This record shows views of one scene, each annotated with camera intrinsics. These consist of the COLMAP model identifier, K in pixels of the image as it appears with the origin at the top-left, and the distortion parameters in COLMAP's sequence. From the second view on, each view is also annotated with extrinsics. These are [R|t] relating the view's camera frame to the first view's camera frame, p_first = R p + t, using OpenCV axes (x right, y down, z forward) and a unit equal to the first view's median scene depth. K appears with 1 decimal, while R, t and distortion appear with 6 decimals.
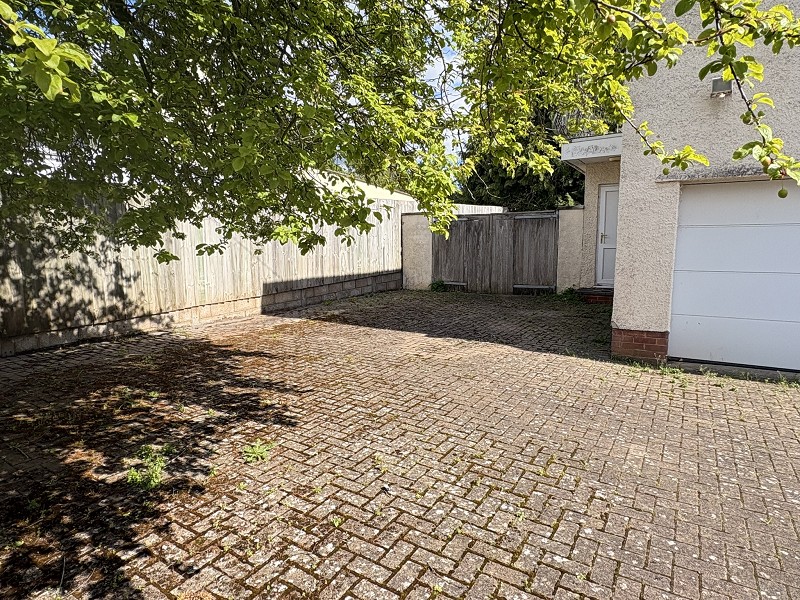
lens RADIAL K [[489.4, 0, 394.8], [0, 489.4, 296.0], [0, 0, 1]] dist [-0.003869, 0.008922]
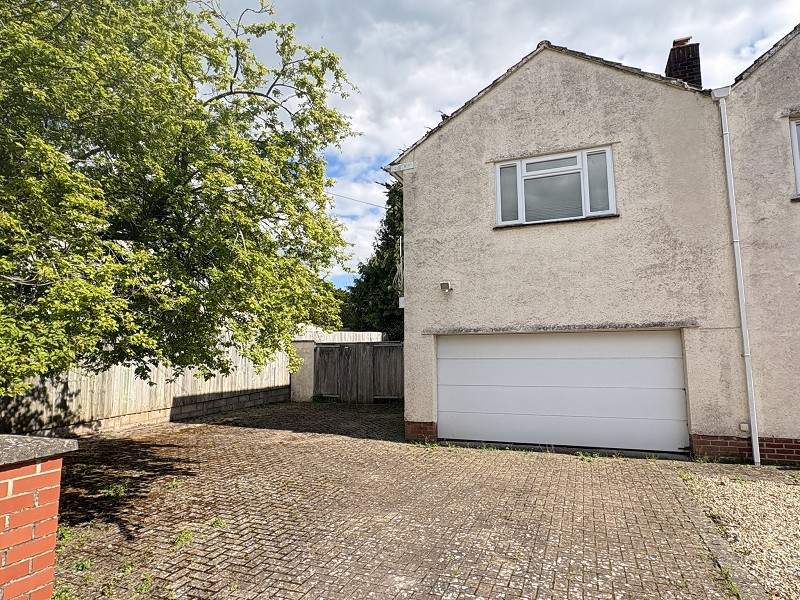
lens RADIAL K [[489.4, 0, 400.7], [0, 489.4, 297.8], [0, 0, 1]] dist [-0.003869, 0.008922]
pose [[0.982521, 0.021381, 0.184918, 0.110037], [0.020914, 0.974414, -0.223785, 0.026730], [-0.184972, 0.223741, 0.956936, -0.574599]]
